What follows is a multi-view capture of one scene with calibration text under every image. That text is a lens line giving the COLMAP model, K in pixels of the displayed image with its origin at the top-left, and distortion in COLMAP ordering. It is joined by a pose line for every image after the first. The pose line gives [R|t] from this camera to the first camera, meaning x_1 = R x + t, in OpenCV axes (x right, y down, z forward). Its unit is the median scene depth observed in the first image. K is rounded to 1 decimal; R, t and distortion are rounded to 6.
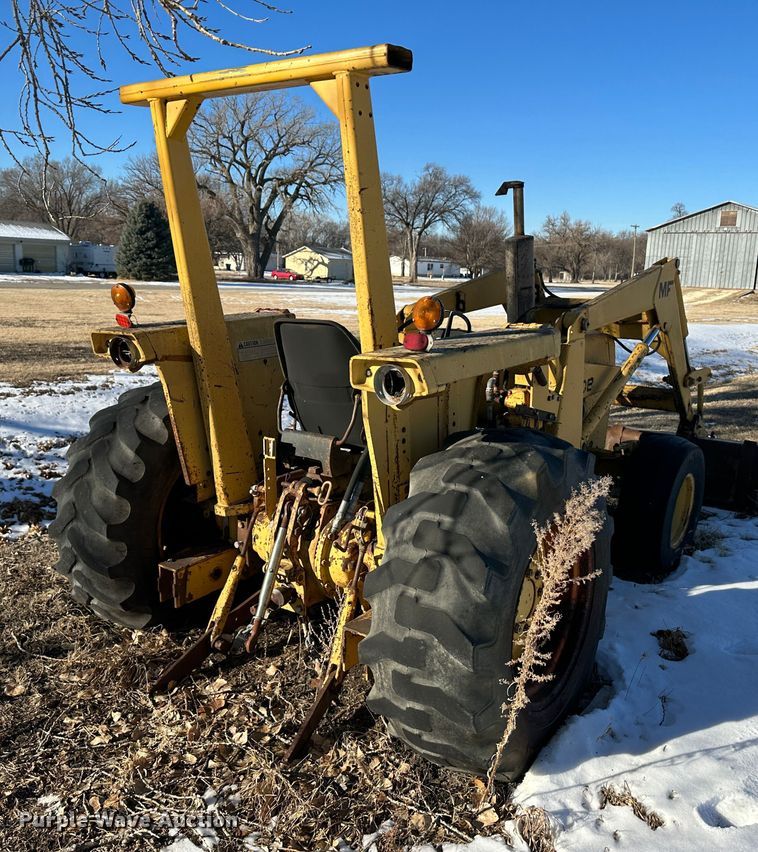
lens RADIAL K [[783.1, 0, 394.7], [0, 783.1, 405.5], [0, 0, 1]] dist [0.017833, 0.000000]
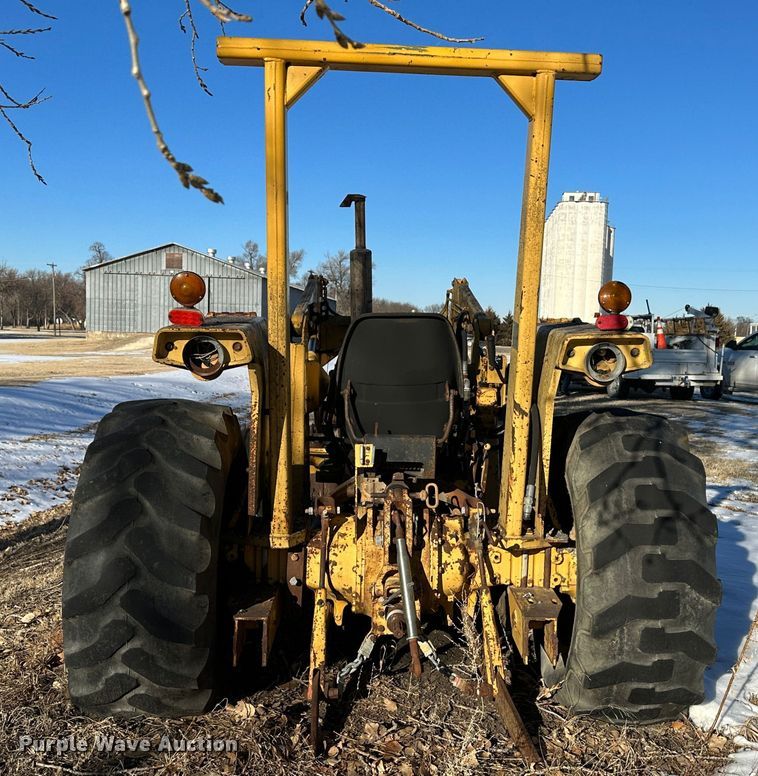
lens RADIAL K [[888.0, 0, 383.7], [0, 888.0, 391.3], [0, 0, 1]] dist [0.051350, 0.000000]
pose [[0.796785, -0.044823, 0.602598, -0.779952], [0.096658, 0.993858, -0.053880, 0.038602], [-0.596482, 0.101176, 0.796224, 0.166987]]
